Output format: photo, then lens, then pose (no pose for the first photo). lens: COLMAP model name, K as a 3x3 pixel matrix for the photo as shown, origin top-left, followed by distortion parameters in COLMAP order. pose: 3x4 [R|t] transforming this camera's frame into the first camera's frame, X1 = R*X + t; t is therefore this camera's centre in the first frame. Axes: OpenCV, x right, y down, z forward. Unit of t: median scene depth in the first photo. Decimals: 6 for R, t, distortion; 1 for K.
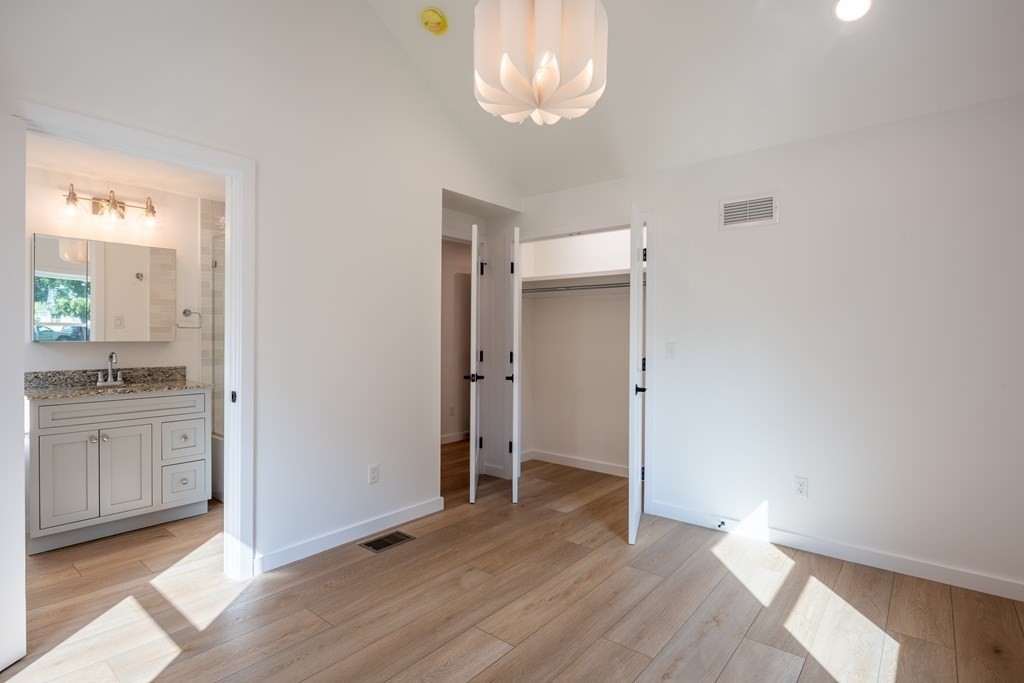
lens RADIAL K [[510.3, 0, 514.7], [0, 510.3, 337.2], [0, 0, 1]] dist [-0.012471, -0.000079]
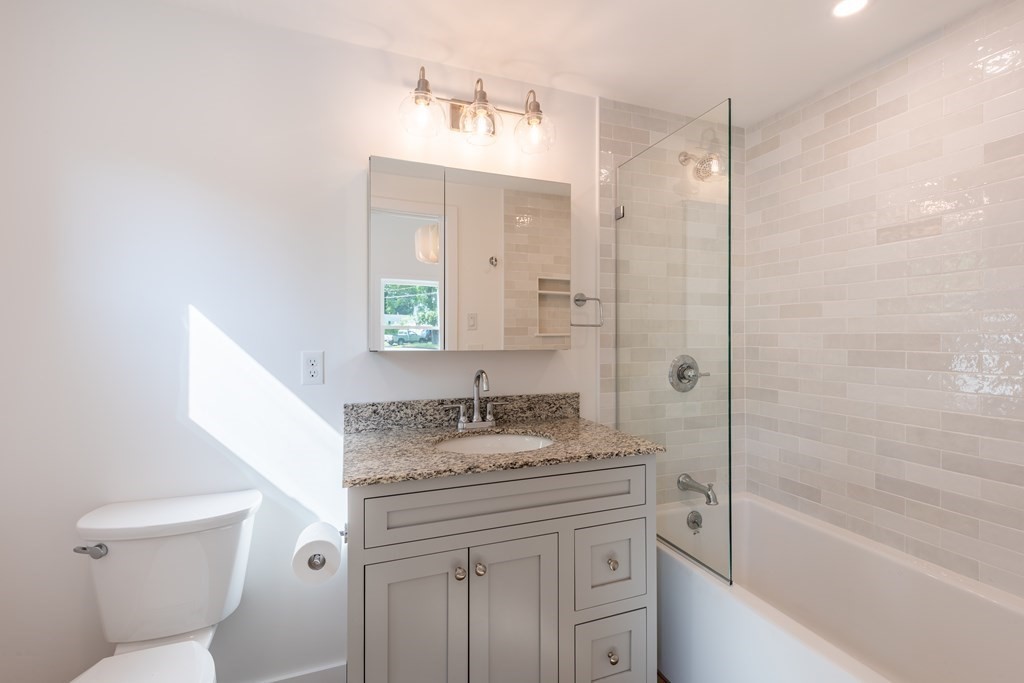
lens RADIAL K [[447.5, 0, 510.6], [0, 447.5, 339.8], [0, 0, 1]] dist [0.005134, 0.000208]
pose [[0.860888, 0.000773, -0.508794, -0.466836], [0.000154, 0.999998, 0.001780, -0.003528], [0.508795, -0.001611, 0.860886, 0.537232]]
